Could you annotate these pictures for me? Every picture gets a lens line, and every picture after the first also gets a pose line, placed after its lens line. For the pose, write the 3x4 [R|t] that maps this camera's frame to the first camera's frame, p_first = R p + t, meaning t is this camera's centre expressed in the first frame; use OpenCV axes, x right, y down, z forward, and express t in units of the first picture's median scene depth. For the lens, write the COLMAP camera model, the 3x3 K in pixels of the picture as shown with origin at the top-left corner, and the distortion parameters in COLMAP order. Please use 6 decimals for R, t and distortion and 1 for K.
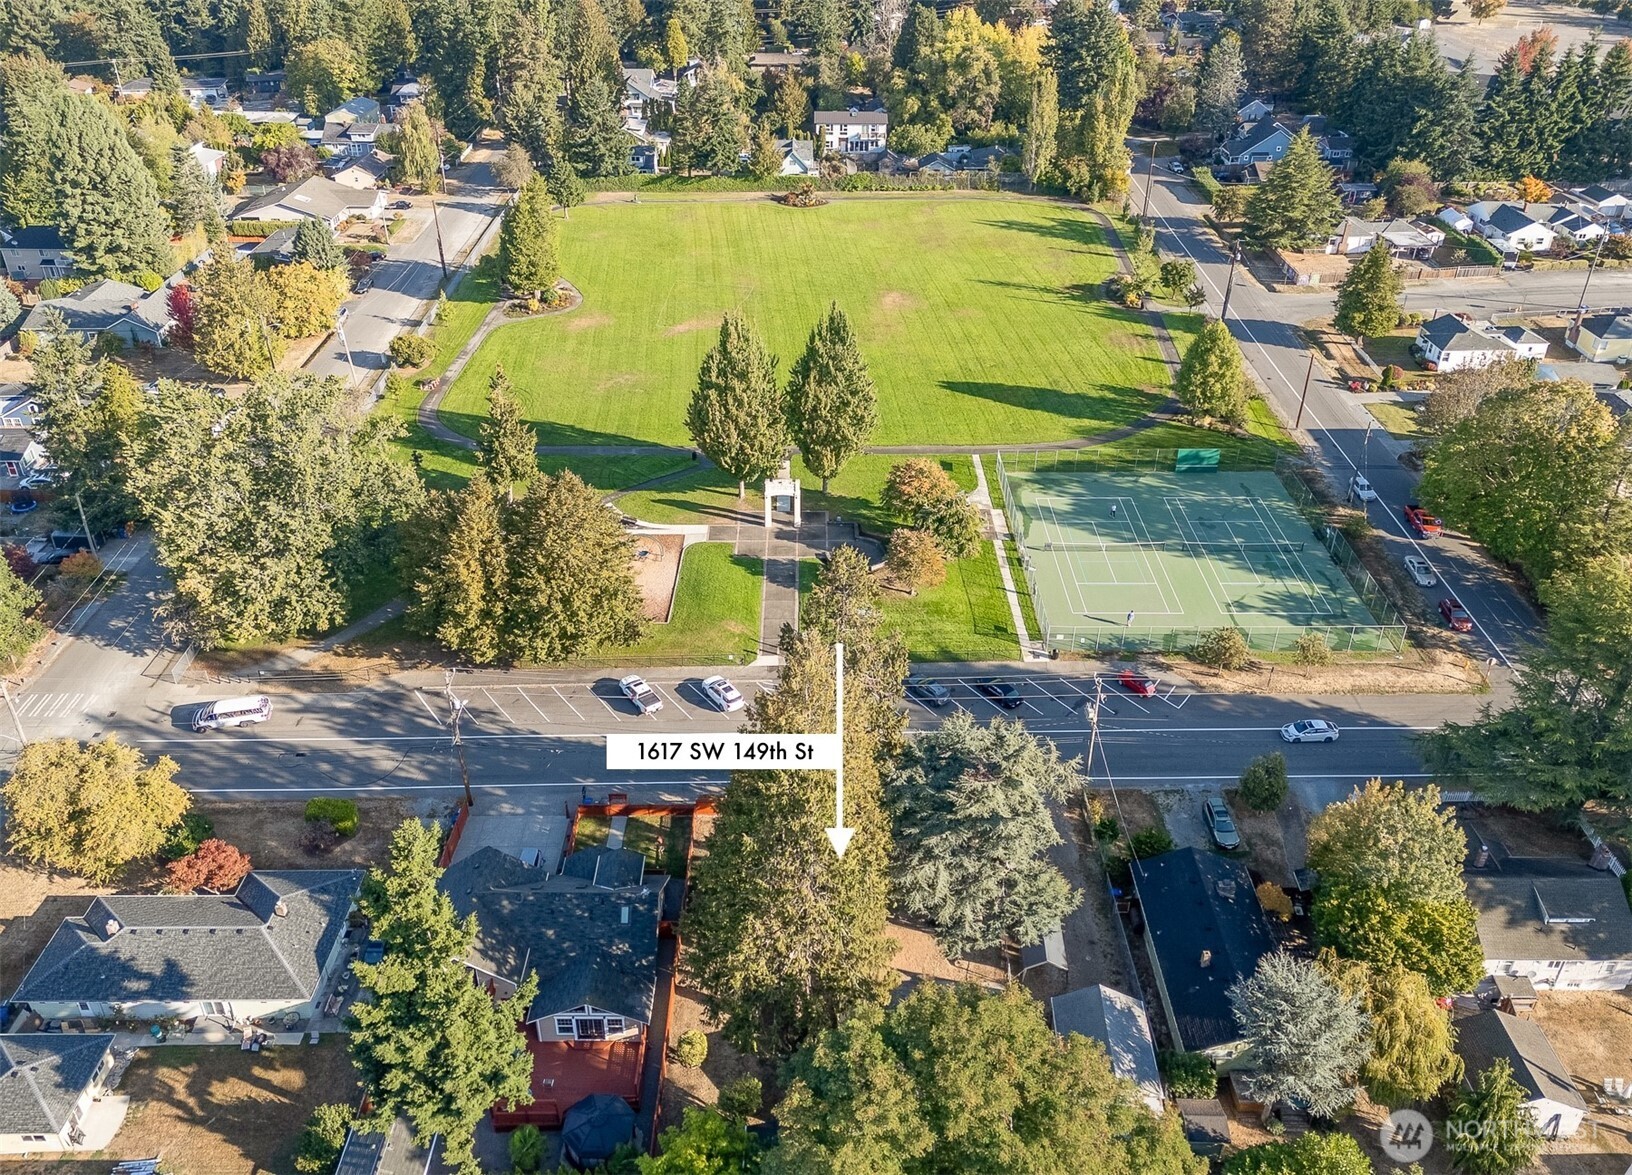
lens RADIAL K [[1273.0, 0, 815.0], [0, 1273.0, 553.0], [0, 0, 1]] dist [0.099483, -0.104649]
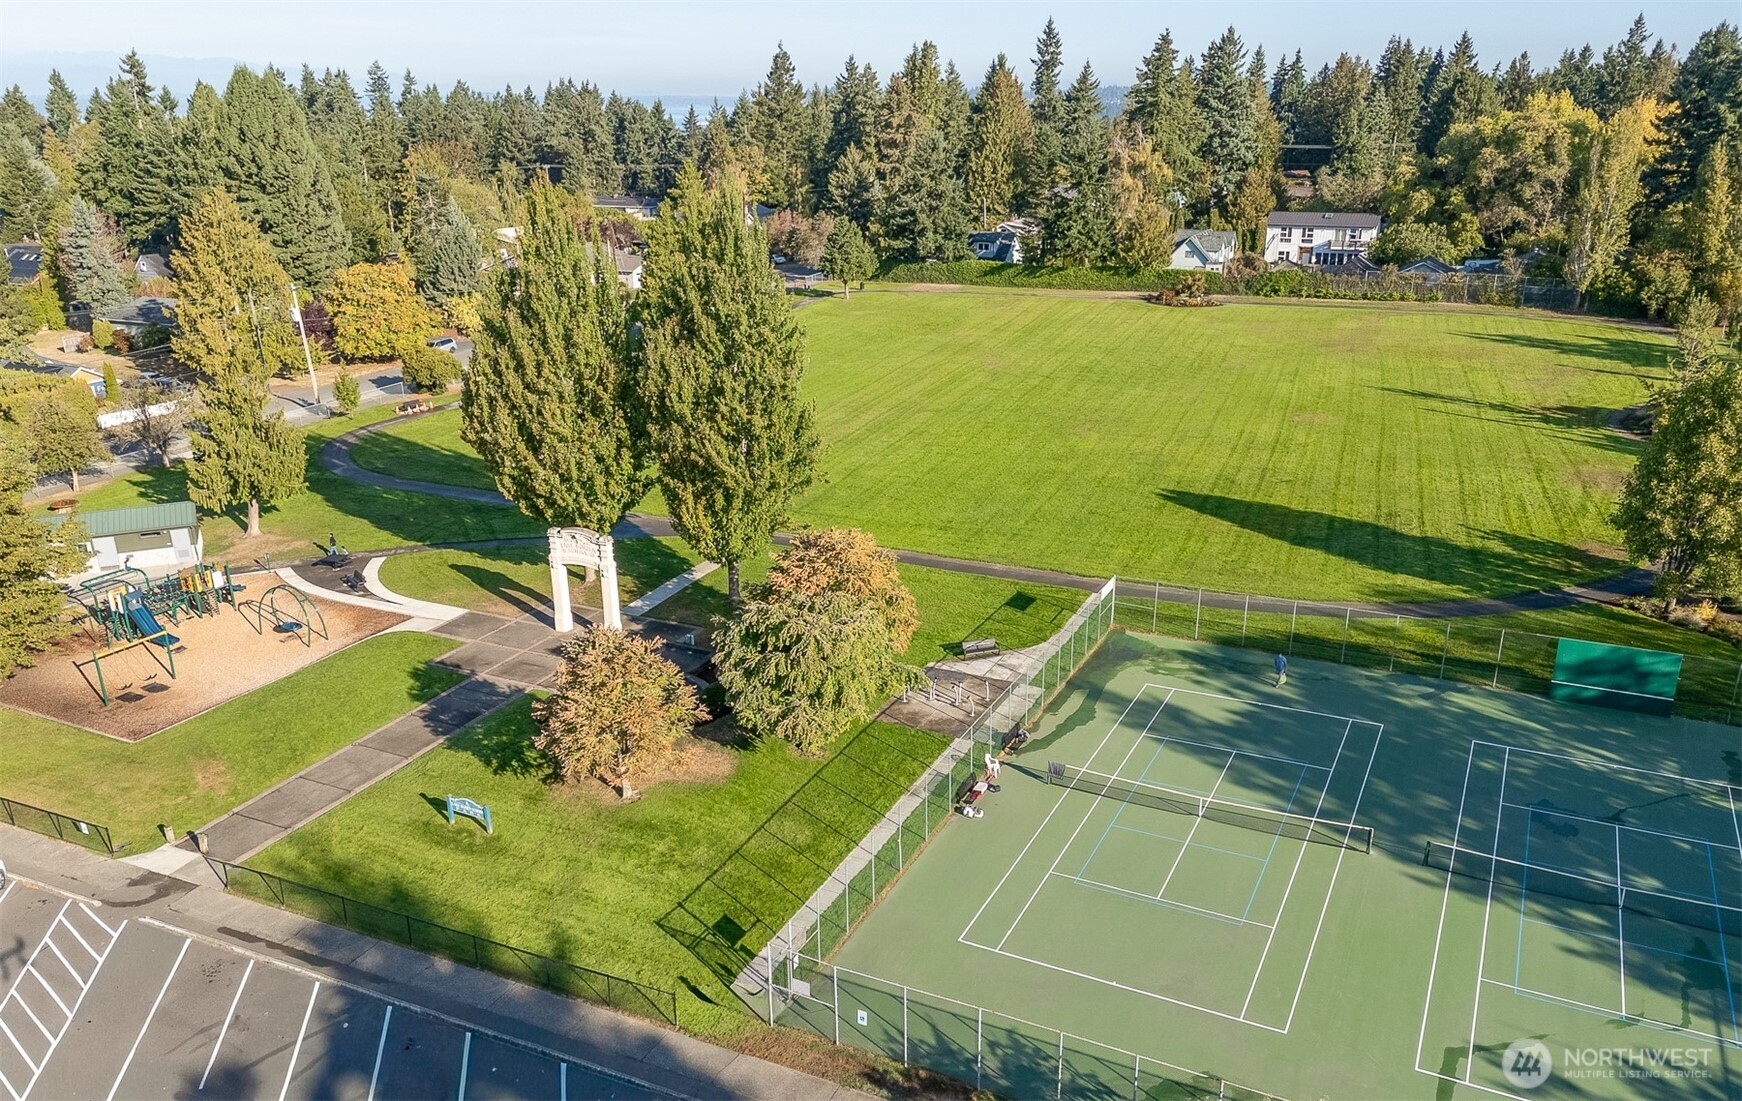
lens RADIAL K [[1345.1, 0, 869.5], [0, 1345.1, 616.8], [0, 0, 1]] dist [0.099613, -0.071731]
pose [[0.898517, 0.149687, -0.412626, 0.192121], [-0.215302, 0.969498, -0.117130, 0.006937], [0.382507, 0.194083, 0.903338, 0.384784]]
